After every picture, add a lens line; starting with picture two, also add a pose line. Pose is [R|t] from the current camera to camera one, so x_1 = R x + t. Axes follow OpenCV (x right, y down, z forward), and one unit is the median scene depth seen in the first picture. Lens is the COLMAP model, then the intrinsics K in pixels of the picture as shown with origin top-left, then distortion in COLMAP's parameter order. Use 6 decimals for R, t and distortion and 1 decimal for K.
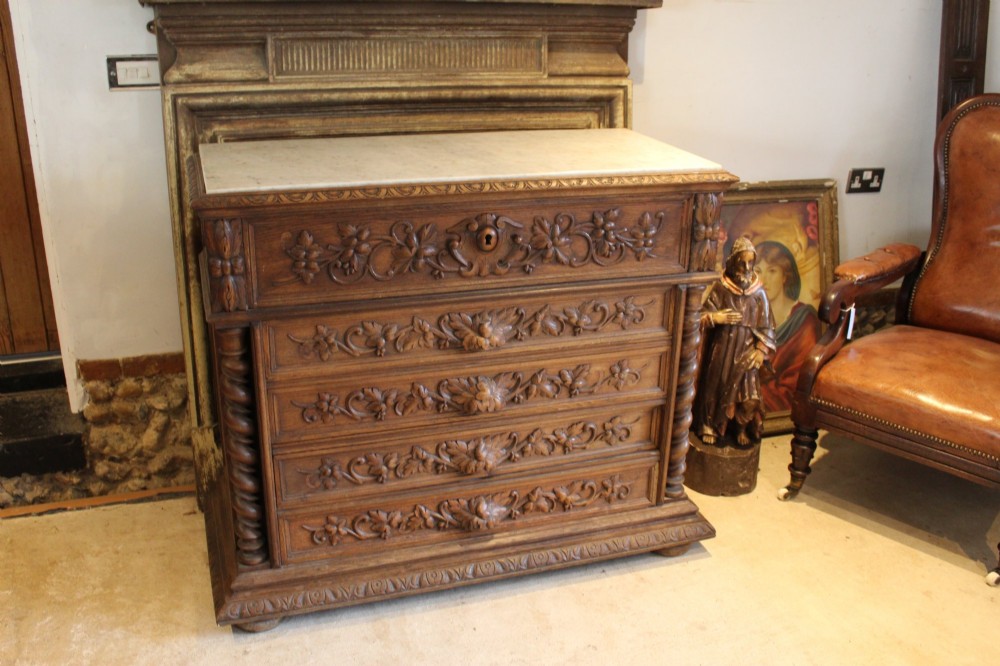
lens RADIAL K [[912.6, 0, 491.4], [0, 912.6, 325.5], [0, 0, 1]] dist [-0.095295, 0.000000]
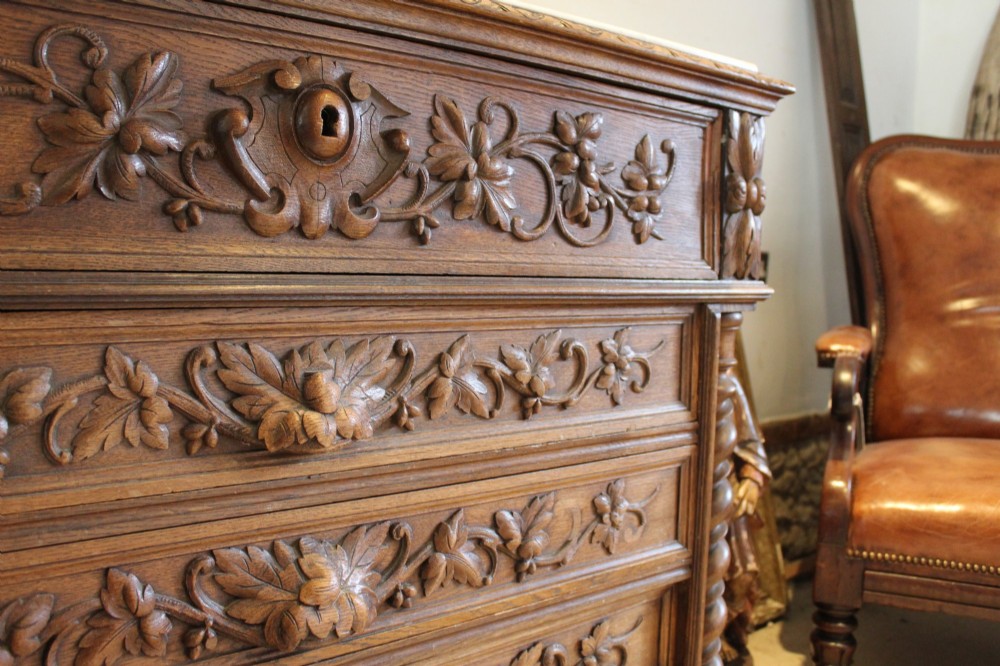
lens RADIAL K [[912.6, 0, 487.4], [0, 912.6, 328.9], [0, 0, 1]] dist [-0.095295, 0.000000]
pose [[0.935973, -0.022978, 0.351320, -0.061579], [0.119875, 0.959045, -0.256638, 0.070168], [-0.331035, 0.282321, 0.900395, 0.587591]]
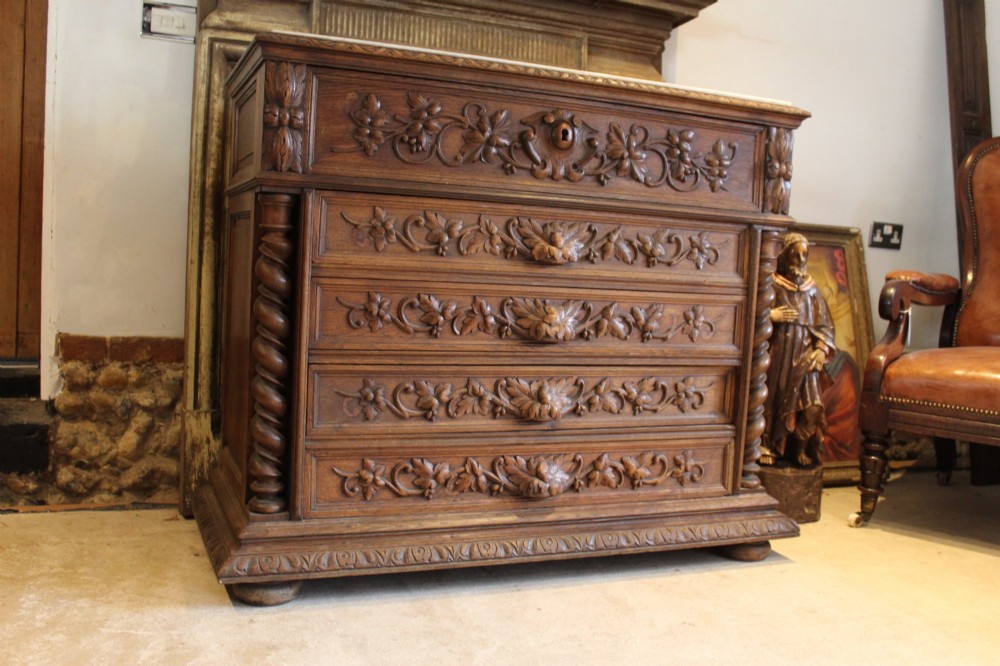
lens RADIAL K [[912.6, 0, 495.3], [0, 912.6, 325.3], [0, 0, 1]] dist [-0.095295, 0.000000]
pose [[0.997041, 0.028513, 0.071392, -0.114514], [-0.007495, 0.960302, -0.278861, 0.298196], [-0.076509, 0.277501, 0.957674, 0.154219]]
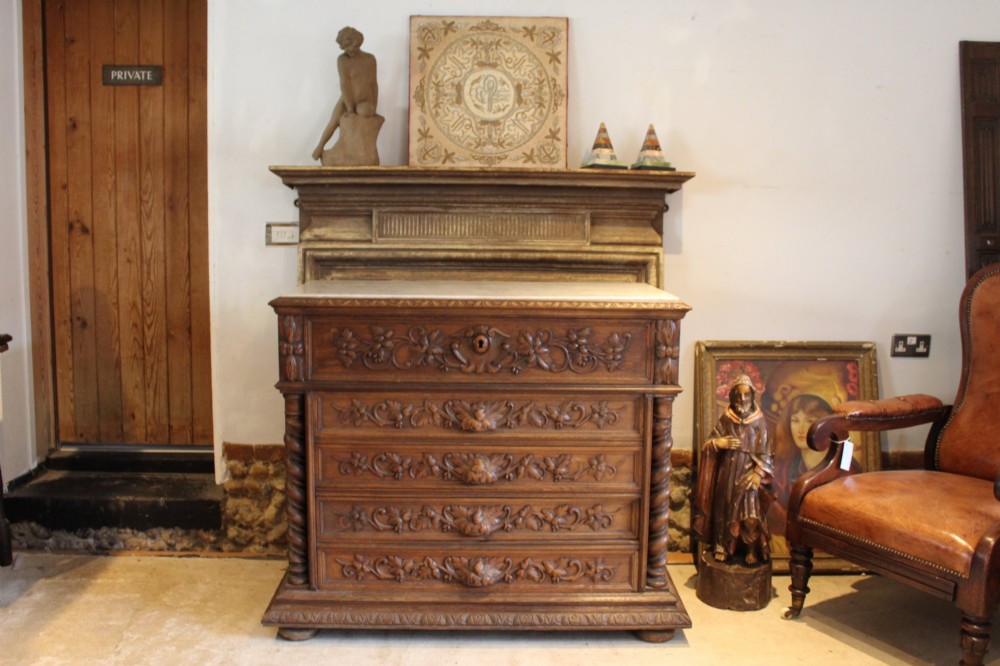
lens RADIAL K [[912.6, 0, 496.4], [0, 912.6, 335.3], [0, 0, 1]] dist [-0.095295, 0.000000]
pose [[0.957591, 0.027799, -0.286787, 0.345045], [-0.095720, 0.969498, -0.225636, 0.165830], [0.271767, 0.243518, 0.931043, -0.207803]]
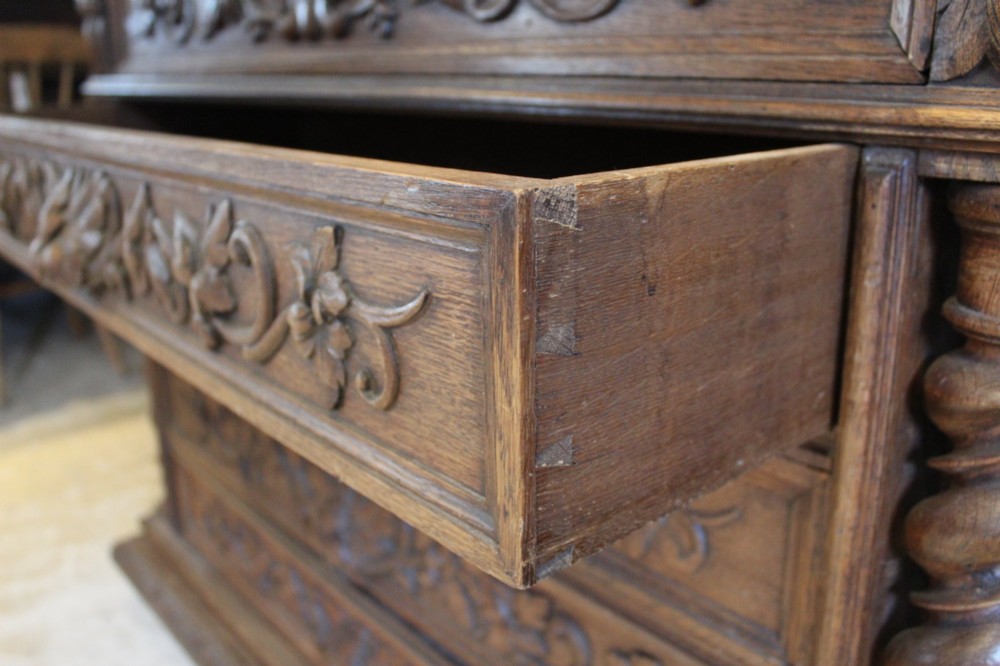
lens RADIAL K [[912.6, 0, 497.6], [0, 912.6, 331.3], [0, 0, 1]] dist [-0.095295, 0.000000]
pose [[0.384917, 0.254909, -0.887051, 0.327089], [-0.302503, 0.942858, 0.139681, -0.012909], [0.871969, 0.214570, 0.440033, 0.822938]]
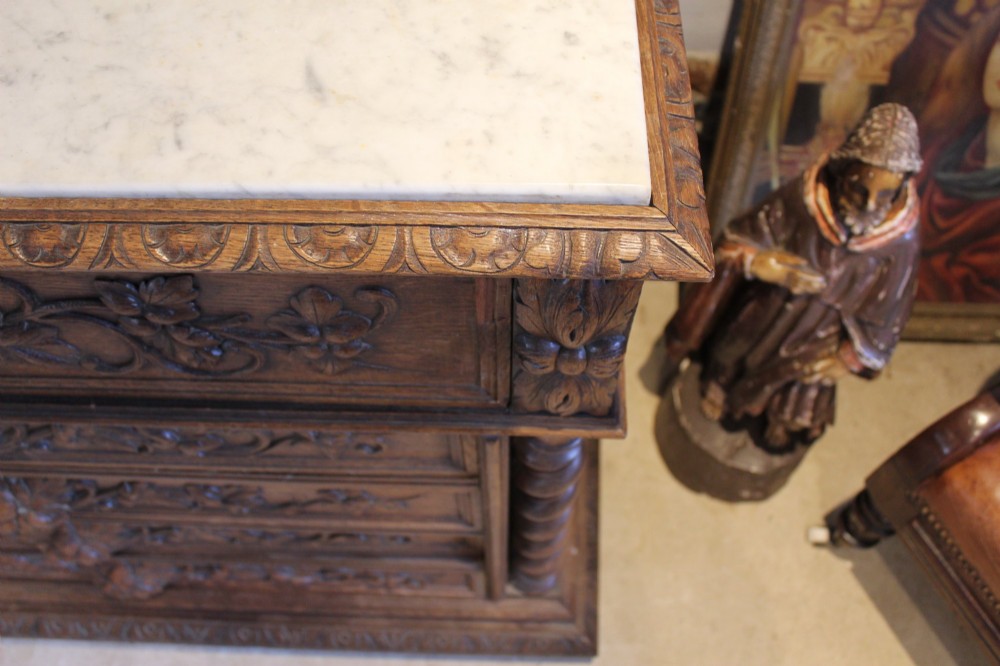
lens RADIAL K [[912.6, 0, 499.9], [0, 912.6, 333.0], [0, 0, 1]] dist [-0.095295, 0.000000]
pose [[0.943793, 0.280294, -0.175185, 0.246889], [-0.101352, 0.749876, 0.653769, -0.265898], [0.314614, -0.599267, 0.736136, 0.744451]]
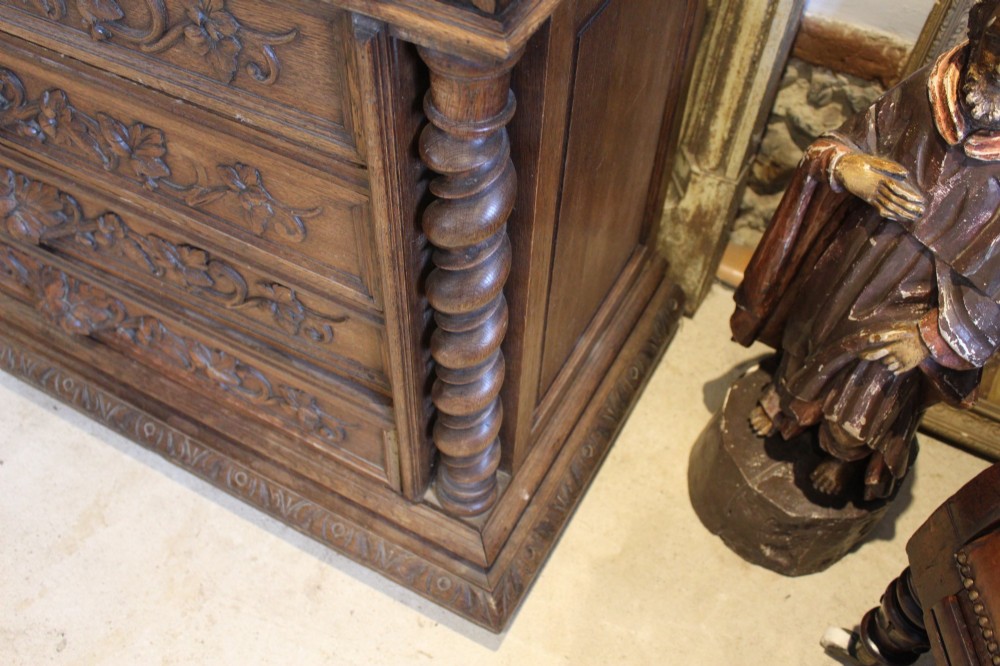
lens RADIAL K [[912.6, 0, 491.1], [0, 912.6, 343.0], [0, 0, 1]] dist [-0.095295, 0.000000]
pose [[0.702065, 0.569107, -0.428044, 0.369400], [-0.268301, 0.768190, 0.581290, -0.121601], [0.659636, -0.293258, 0.692012, 0.787138]]
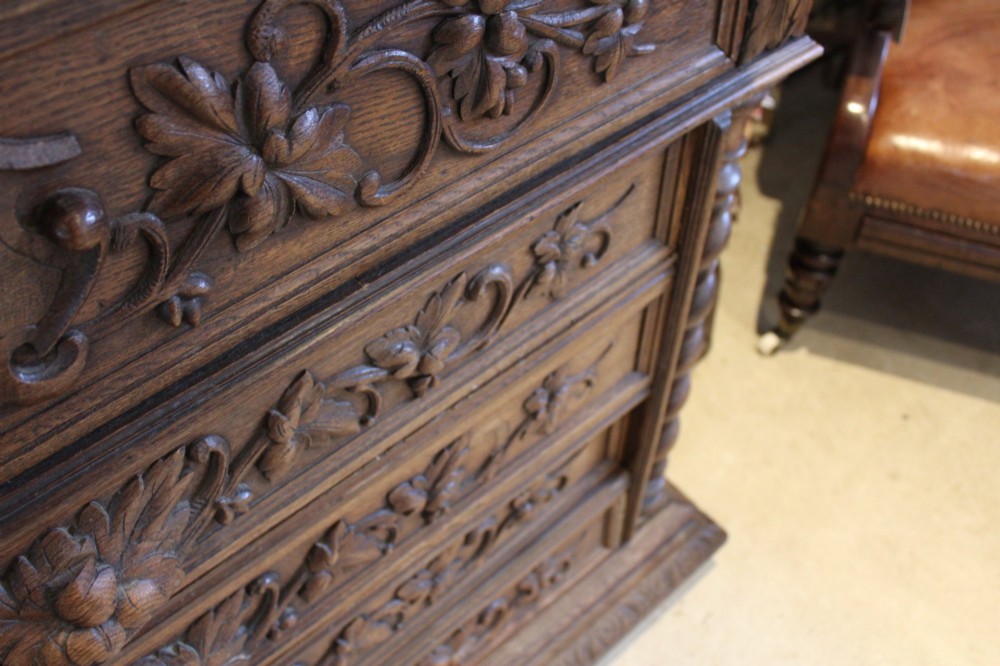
lens RADIAL K [[912.6, 0, 515.1], [0, 912.6, 340.6], [0, 0, 1]] dist [-0.095295, 0.000000]
pose [[0.913482, -0.309502, 0.264120, 0.047507], [0.148755, 0.858238, 0.491222, -0.127164], [-0.378713, -0.409433, 0.830025, 0.715401]]
